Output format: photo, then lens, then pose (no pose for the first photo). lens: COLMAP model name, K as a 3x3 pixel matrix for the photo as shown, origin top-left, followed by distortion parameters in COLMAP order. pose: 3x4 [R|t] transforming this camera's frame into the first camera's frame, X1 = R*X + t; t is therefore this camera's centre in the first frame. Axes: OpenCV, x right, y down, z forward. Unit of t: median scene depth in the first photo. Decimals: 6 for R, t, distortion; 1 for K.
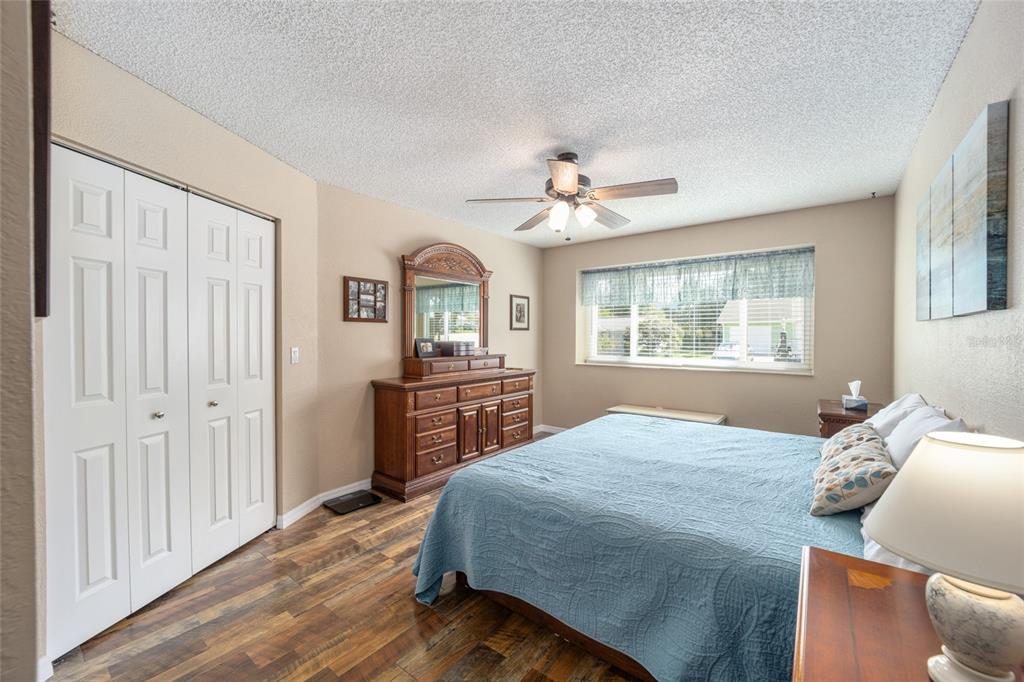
lens RADIAL K [[417.3, 0, 519.1], [0, 417.3, 339.6], [0, 0, 1]] dist [-0.009212, -0.000670]
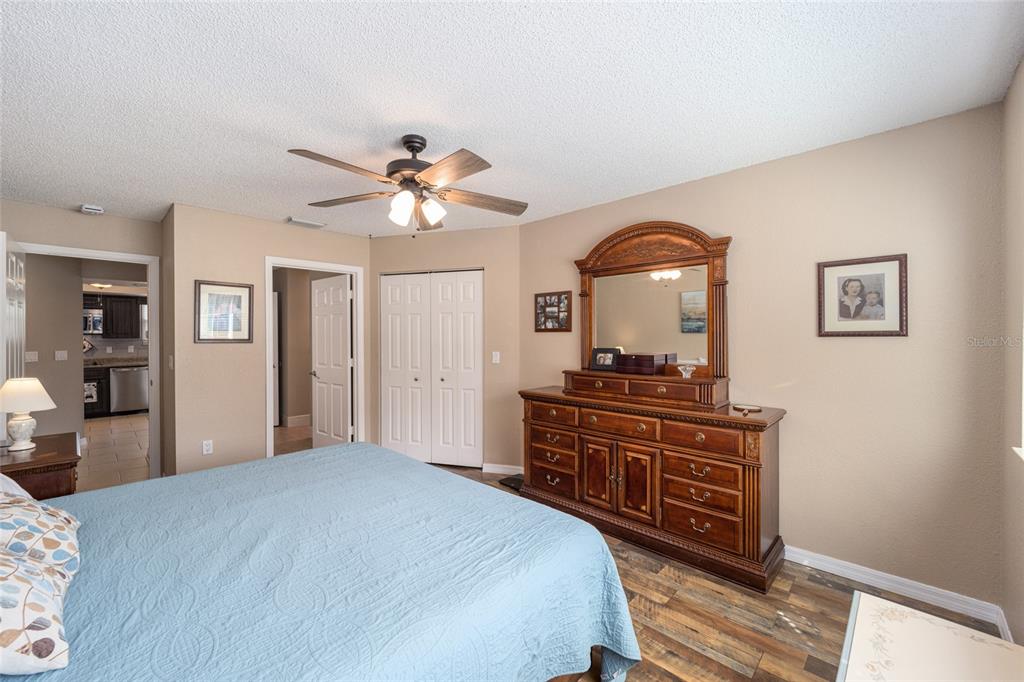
lens RADIAL K [[417.3, 0, 509.9], [0, 417.3, 337.8], [0, 0, 1]] dist [-0.009212, -0.000670]
pose [[-0.132017, 0.004244, -0.991238, 0.715244], [-0.007285, 0.999960, 0.005251, -0.031009], [0.991221, 0.007915, -0.131980, 1.010134]]
